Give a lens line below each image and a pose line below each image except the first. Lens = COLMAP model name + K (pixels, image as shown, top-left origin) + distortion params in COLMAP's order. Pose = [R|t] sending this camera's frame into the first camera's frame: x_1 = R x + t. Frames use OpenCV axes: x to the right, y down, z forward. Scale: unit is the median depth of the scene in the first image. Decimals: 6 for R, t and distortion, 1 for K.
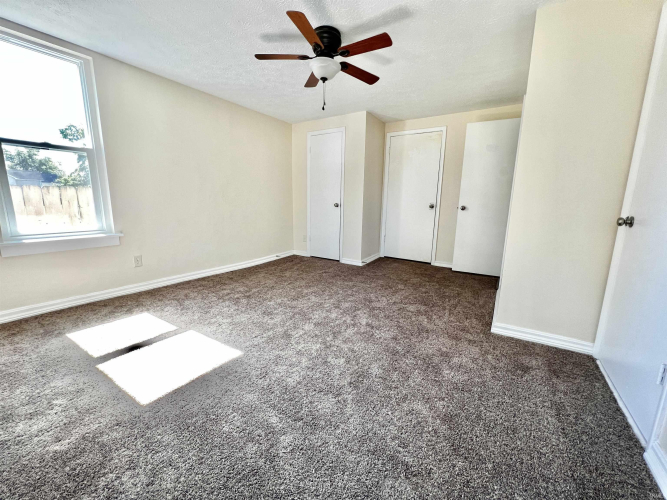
lens RADIAL K [[267.9, 0, 332.8], [0, 267.9, 251.0], [0, 0, 1]] dist [-0.001867, 0.000260]
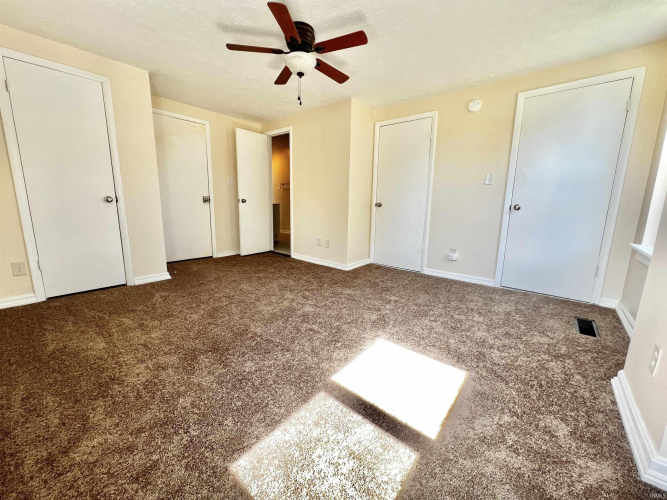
lens RADIAL K [[267.9, 0, 332.9], [0, 267.9, 249.6], [0, 0, 1]] dist [-0.001867, 0.000260]
pose [[0.118118, -0.190605, 0.974535, -0.918966], [0.170493, 0.970724, 0.169195, -0.120417], [-0.978254, 0.146166, 0.147156, 0.674030]]
